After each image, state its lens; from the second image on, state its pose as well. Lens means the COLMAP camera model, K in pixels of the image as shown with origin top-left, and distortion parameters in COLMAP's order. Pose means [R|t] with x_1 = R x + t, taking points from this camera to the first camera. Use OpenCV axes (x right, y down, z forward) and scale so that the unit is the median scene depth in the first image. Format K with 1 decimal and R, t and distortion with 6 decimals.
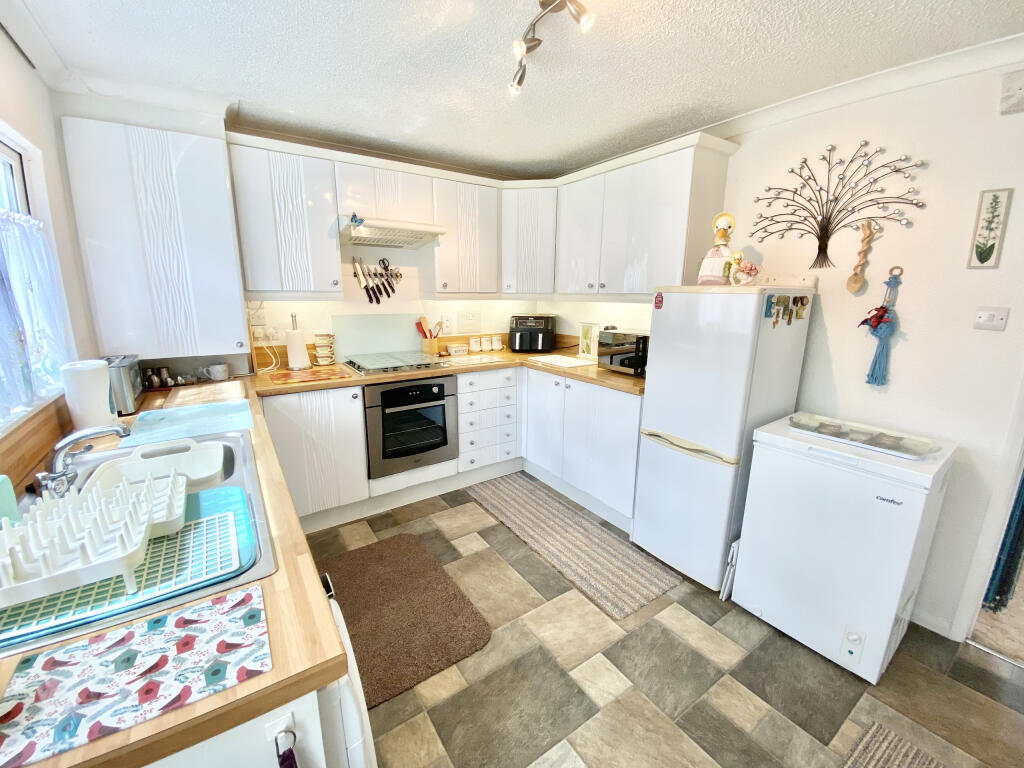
lens RADIAL K [[415.5, 0, 512.0], [0, 415.5, 384.0], [0, 0, 1]] dist [0.103778, -0.054850]
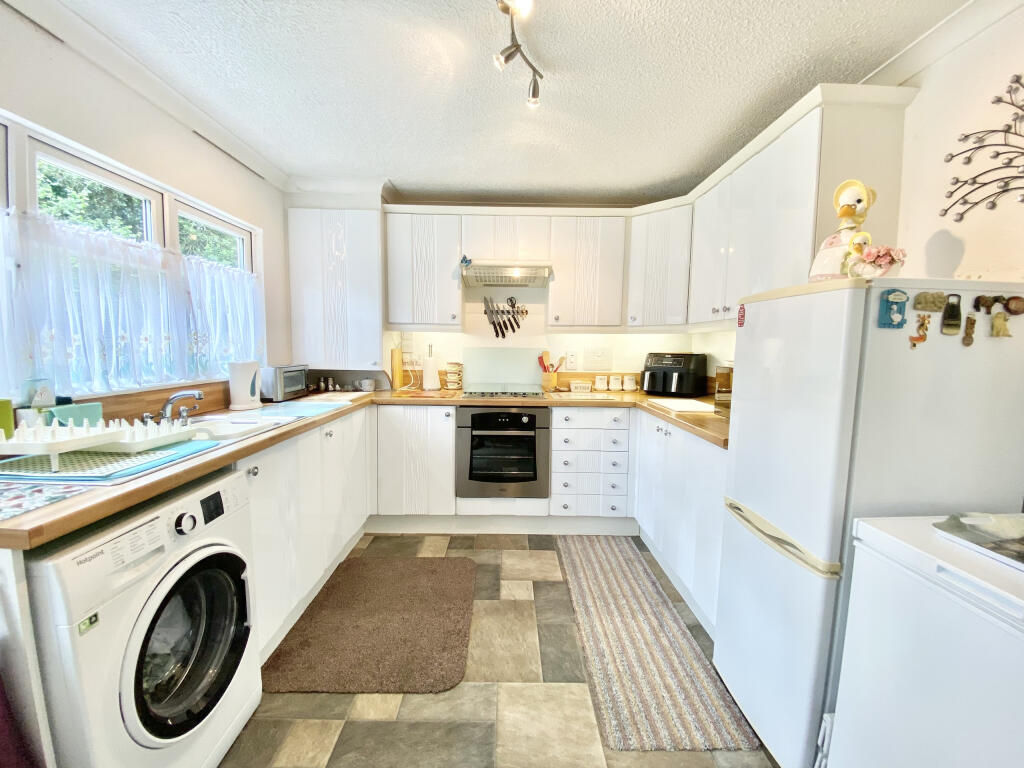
lens RADIAL K [[419.4, 0, 512.0], [0, 419.4, 384.0], [0, 0, 1]] dist [0.064420, -0.027177]
pose [[0.833531, 0.055016, -0.549727, 0.342917], [-0.130535, 0.986468, -0.099200, 0.034286], [0.536830, 0.154445, 0.829434, 0.160052]]
